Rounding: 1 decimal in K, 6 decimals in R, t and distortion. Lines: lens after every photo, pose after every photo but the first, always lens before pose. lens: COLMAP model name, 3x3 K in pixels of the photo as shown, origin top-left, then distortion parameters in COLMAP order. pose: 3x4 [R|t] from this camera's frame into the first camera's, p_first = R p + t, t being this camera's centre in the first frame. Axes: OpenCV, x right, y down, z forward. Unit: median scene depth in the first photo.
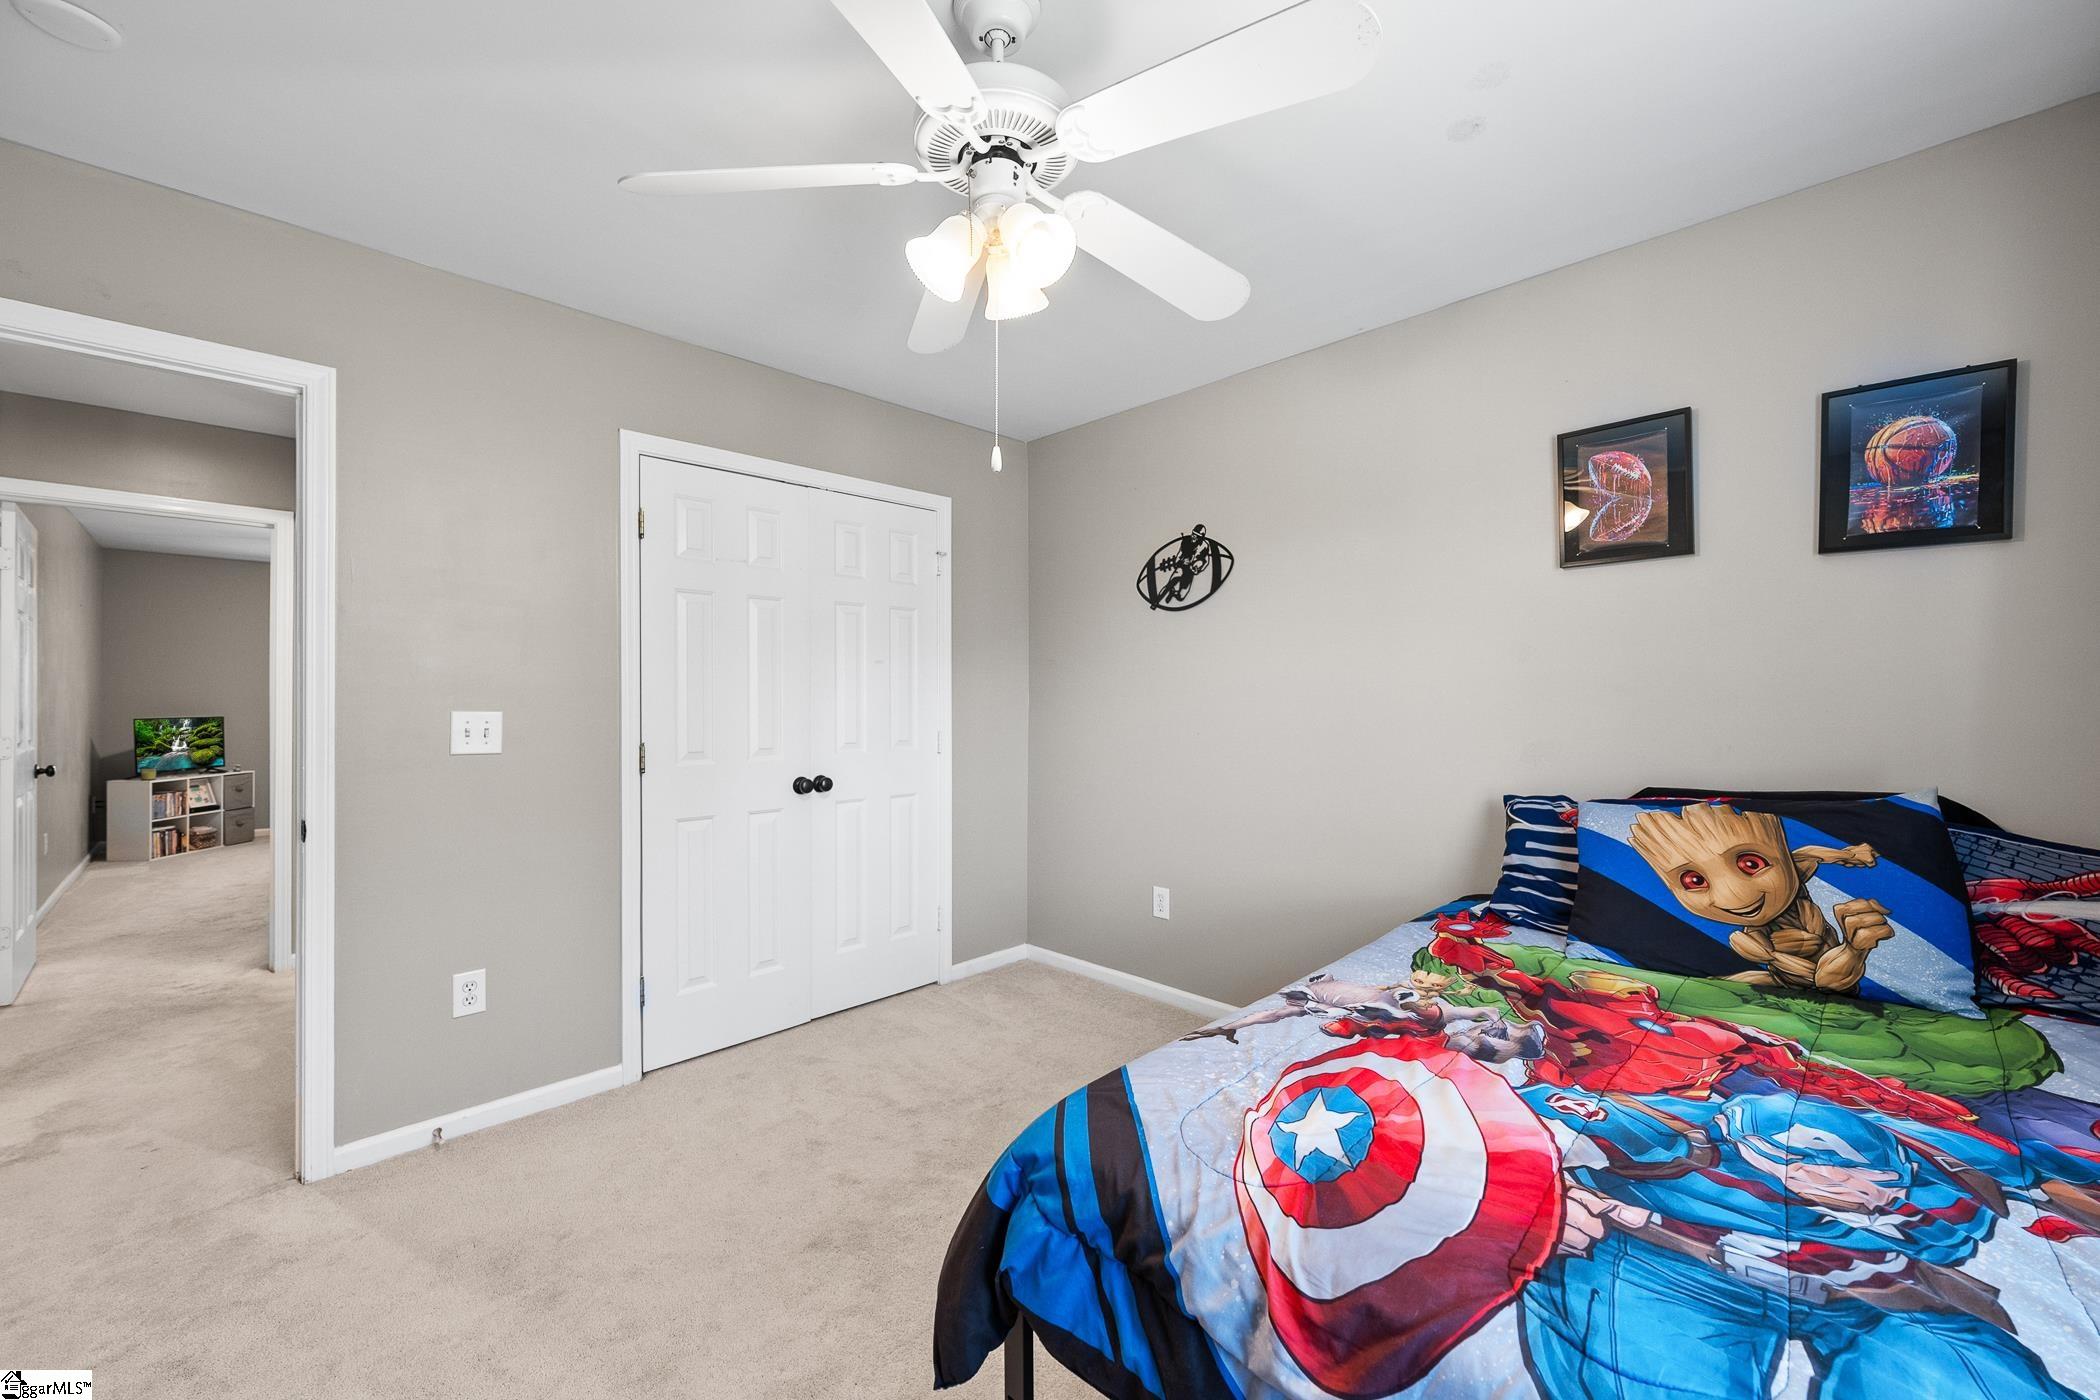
lens RADIAL K [[824.6, 0, 1053.3], [0, 824.6, 692.2], [0, 0, 1]] dist [-0.003812, -0.000487]
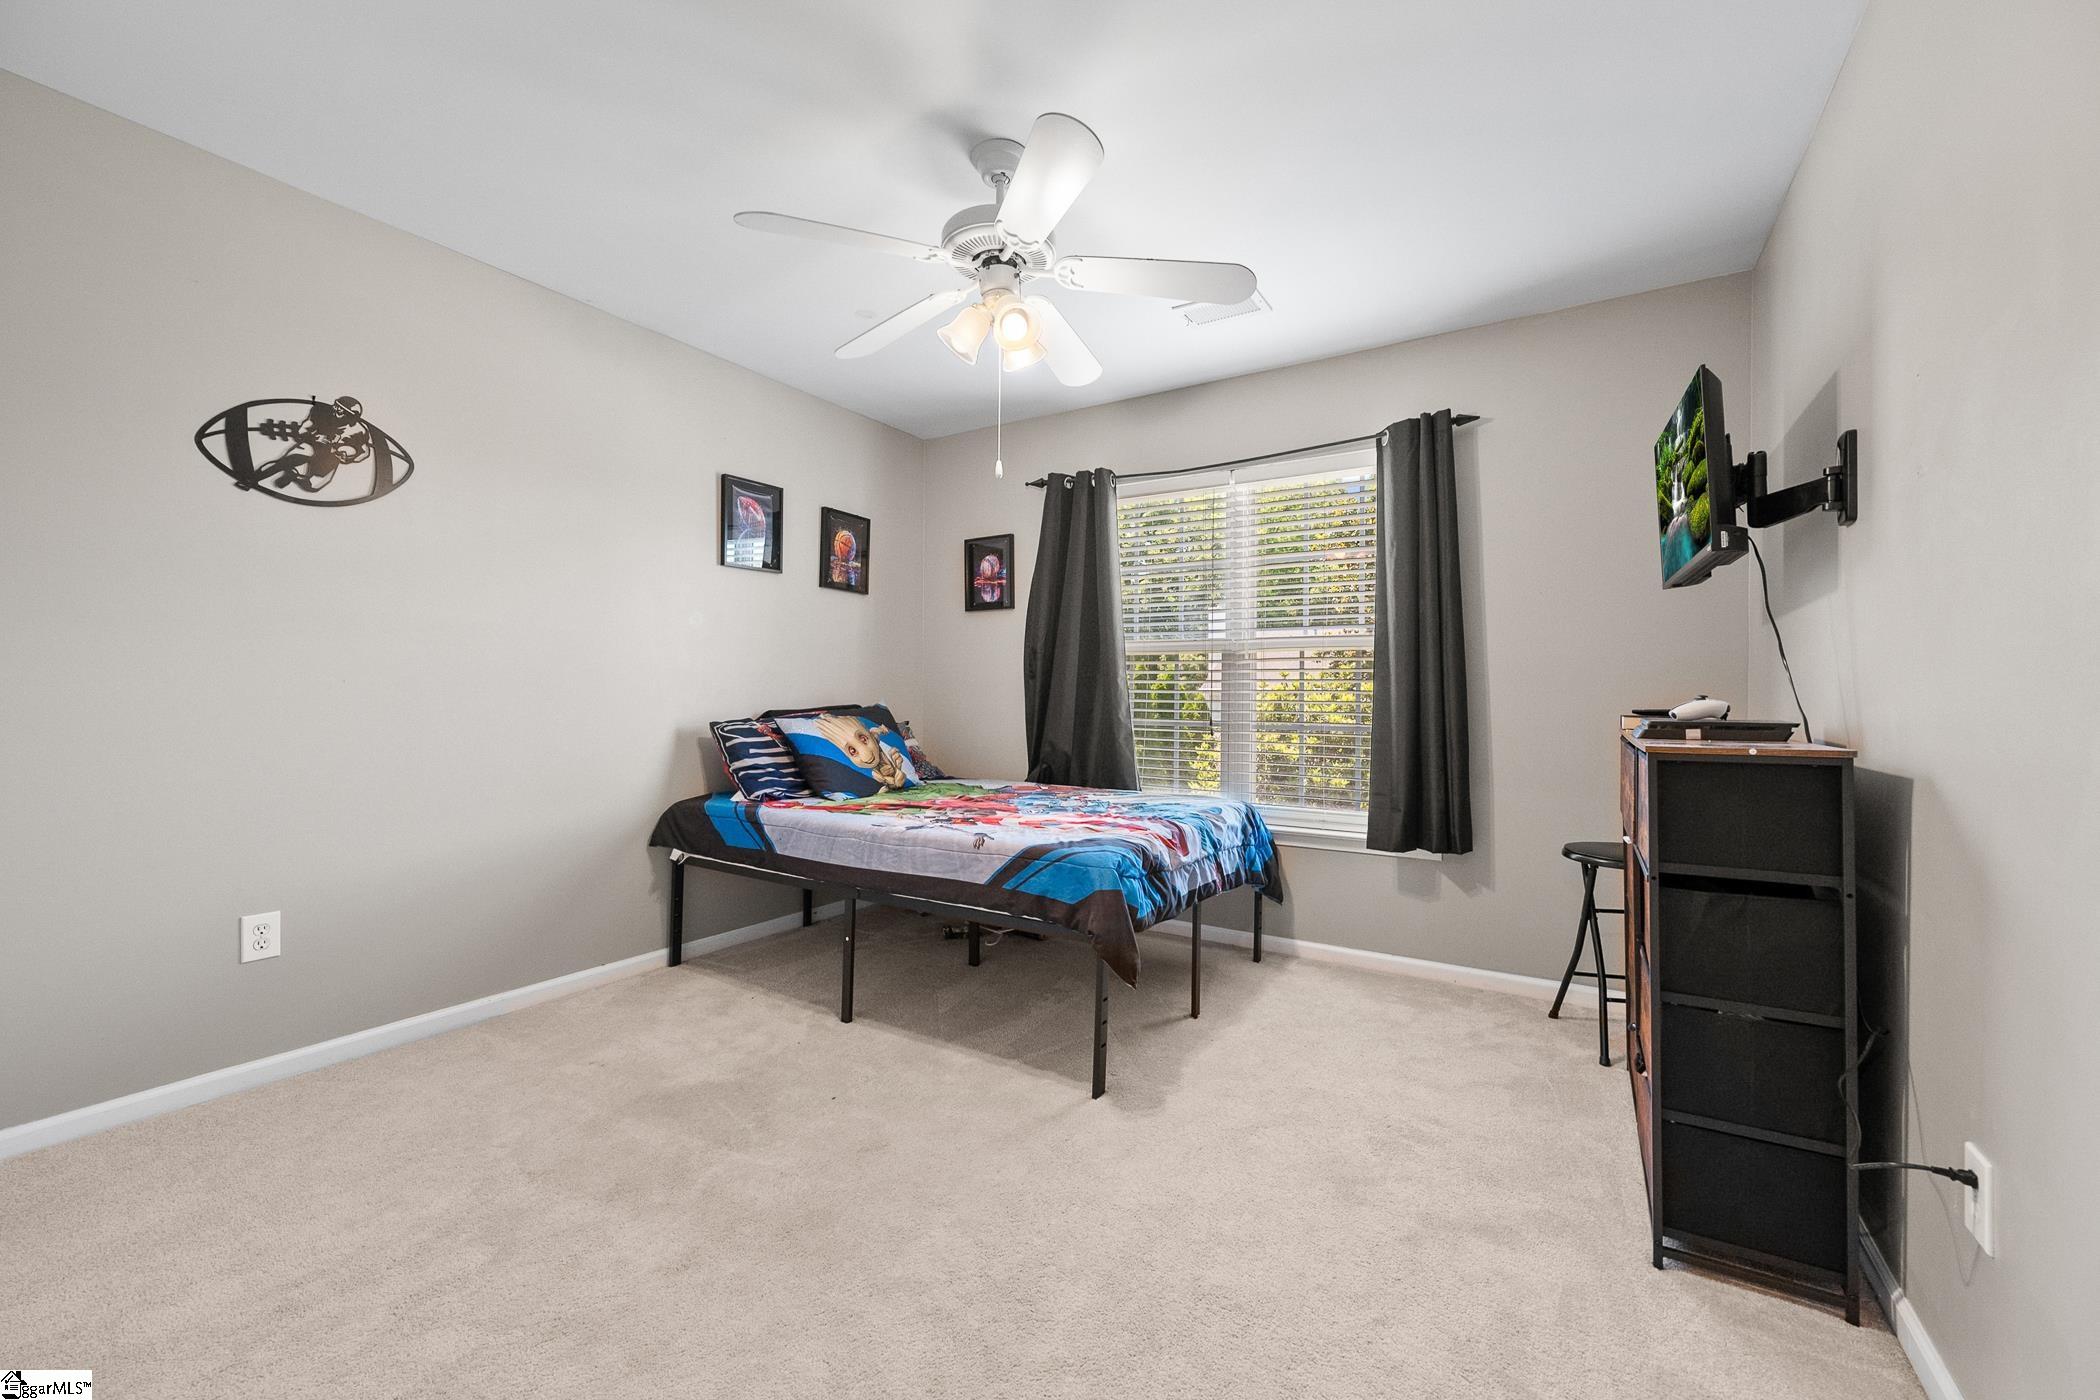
lens RADIAL K [[824.6, 0, 1049.5], [0, 824.6, 692.3], [0, 0, 1]] dist [-0.003812, -0.000487]
pose [[-0.232134, 0.014835, 0.972571, -0.690340], [-0.003563, 0.999864, -0.016102, 0.070406], [-0.972677, -0.007203, -0.232050, 0.576876]]
